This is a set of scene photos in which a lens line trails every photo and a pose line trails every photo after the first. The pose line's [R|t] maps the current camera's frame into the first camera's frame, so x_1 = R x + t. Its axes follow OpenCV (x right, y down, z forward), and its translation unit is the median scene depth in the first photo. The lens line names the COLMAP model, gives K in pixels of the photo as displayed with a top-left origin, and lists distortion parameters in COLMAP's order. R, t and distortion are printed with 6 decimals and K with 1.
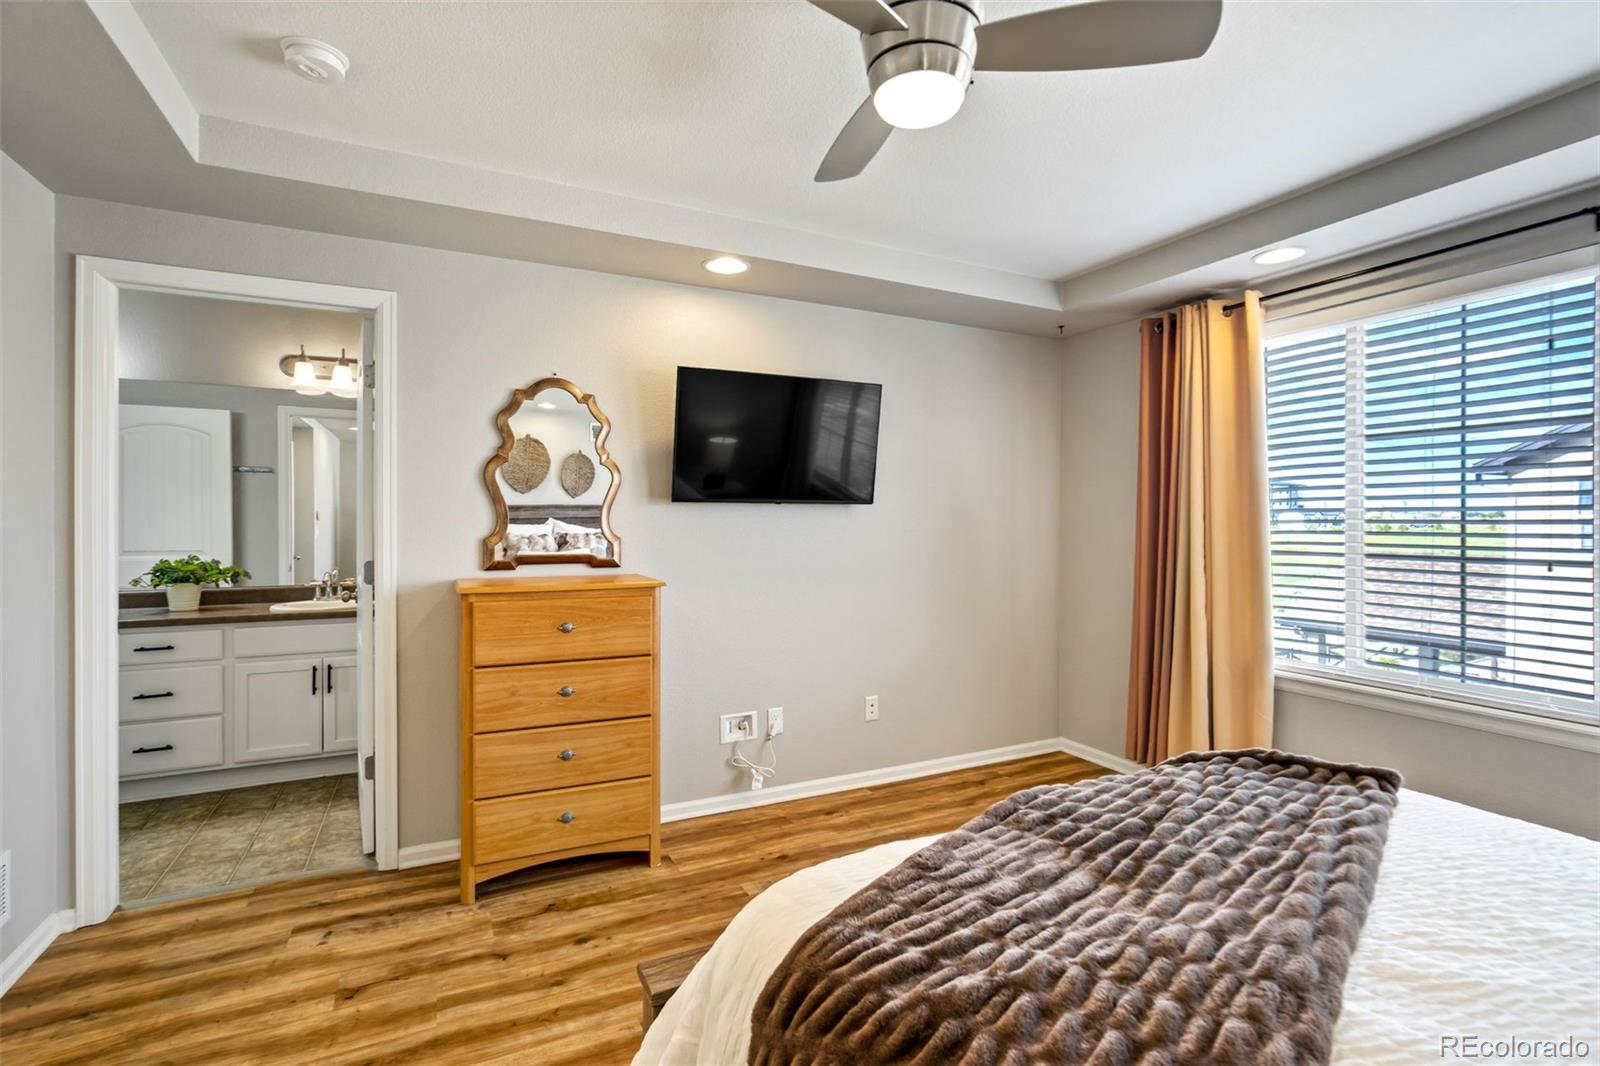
lens RADIAL K [[758.4, 0, 804.3], [0, 758.4, 531.2], [0, 0, 1]] dist [-0.034420, 0.017754]
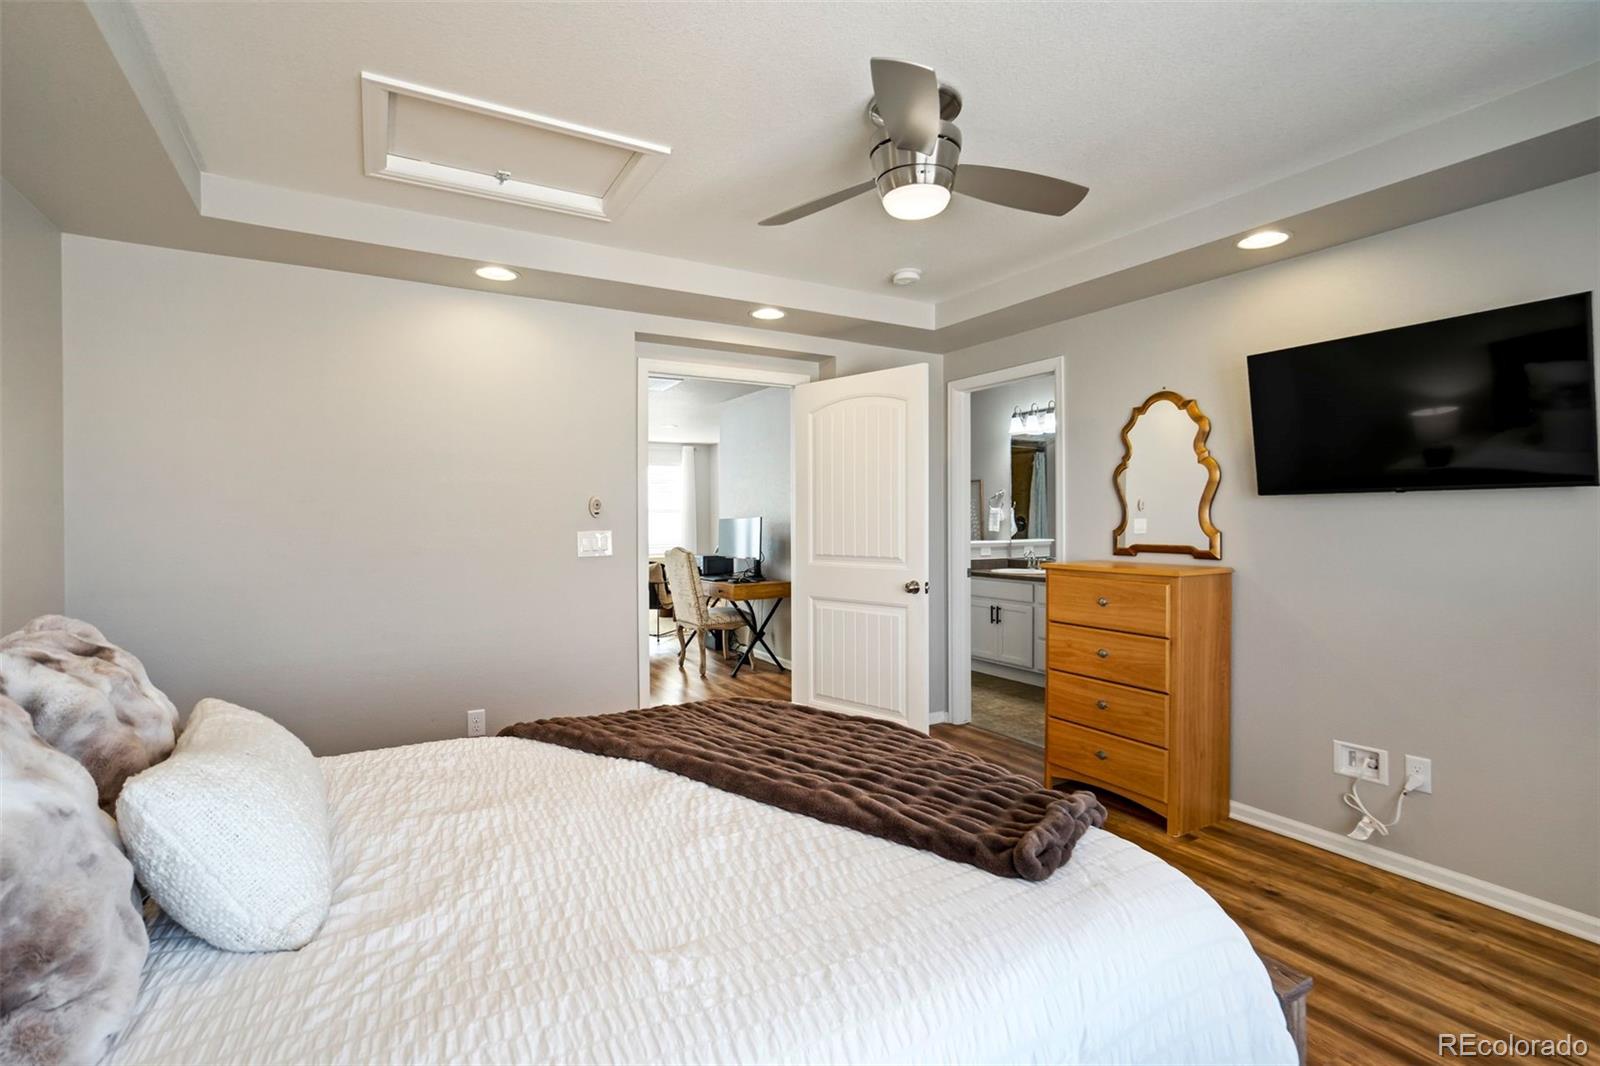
lens RADIAL K [[758.4, 0, 804.3], [0, 758.4, 531.2], [0, 0, 1]] dist [-0.034420, 0.017754]
pose [[0.058390, 0.010905, -0.998234, 0.865552], [-0.007473, 0.999917, 0.010486, 0.001905], [0.998266, 0.006848, 0.058467, 0.424630]]
